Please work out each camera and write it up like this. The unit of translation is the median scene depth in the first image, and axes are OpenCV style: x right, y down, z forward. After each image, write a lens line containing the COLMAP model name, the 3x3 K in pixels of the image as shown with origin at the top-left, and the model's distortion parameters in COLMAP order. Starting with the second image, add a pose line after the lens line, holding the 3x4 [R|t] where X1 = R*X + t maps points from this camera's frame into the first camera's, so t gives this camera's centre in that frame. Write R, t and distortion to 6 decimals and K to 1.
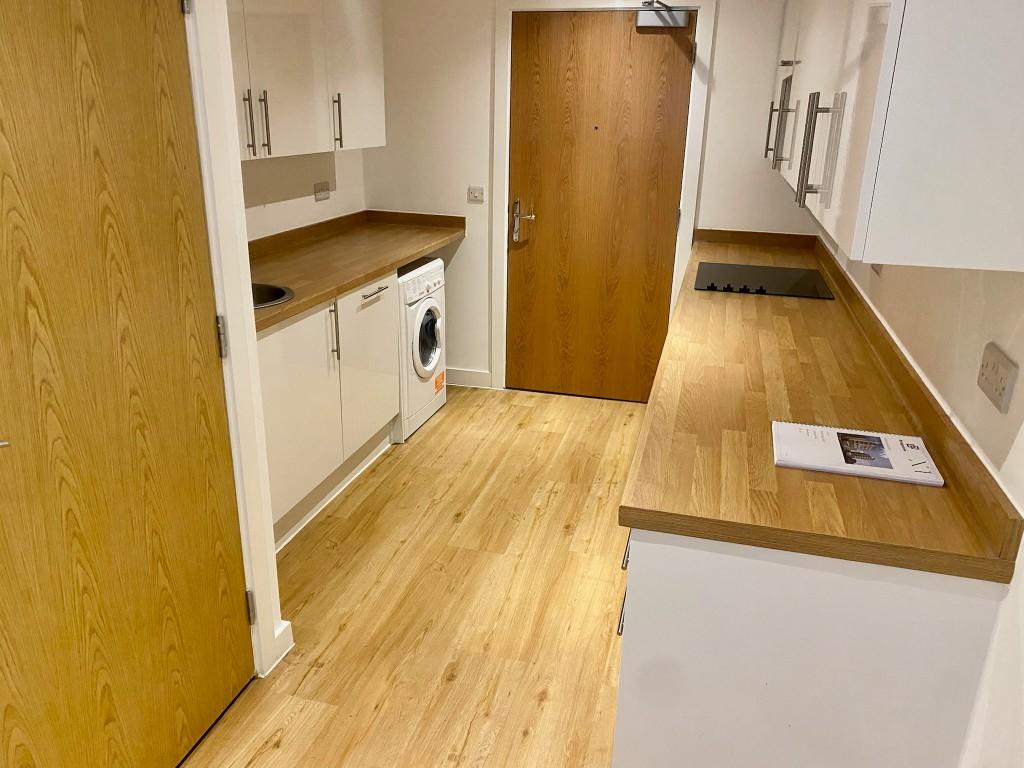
lens RADIAL K [[783.4, 0, 510.3], [0, 783.4, 388.9], [0, 0, 1]] dist [0.032873, -0.031936]
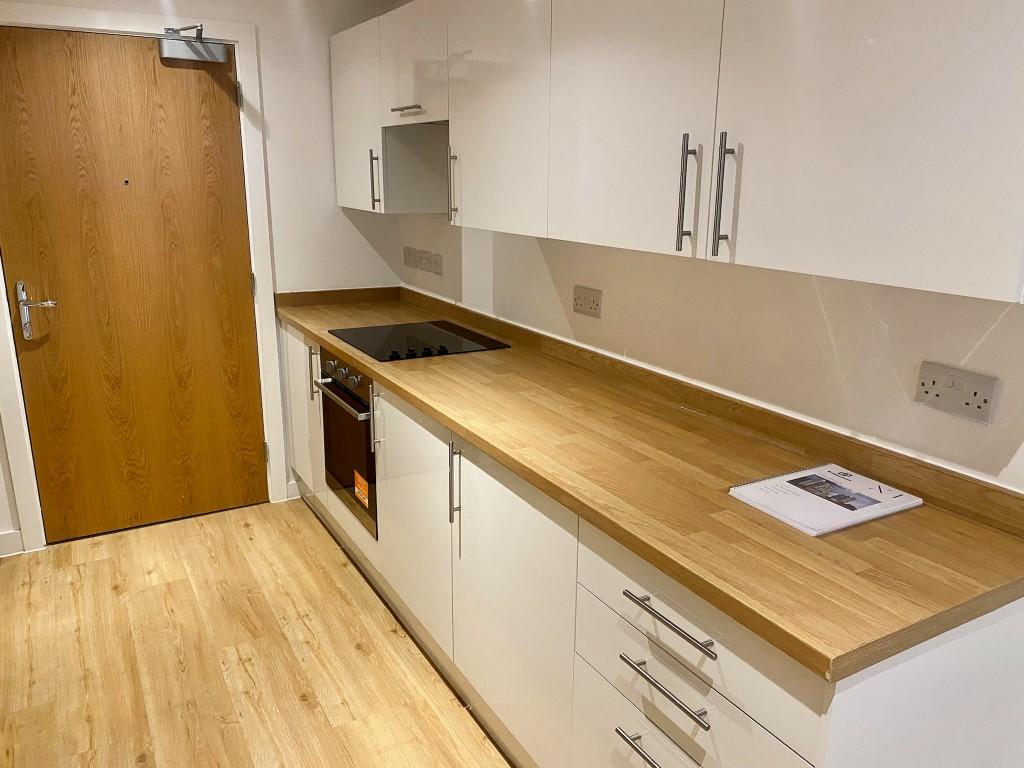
lens RADIAL K [[783.4, 0, 511.1], [0, 783.4, 380.0], [0, 0, 1]] dist [0.032873, -0.031936]
pose [[0.710014, -0.194363, 0.676833, -0.197455], [0.242381, 0.969878, 0.024251, -0.074564], [-0.661159, 0.146833, 0.735737, 0.221547]]
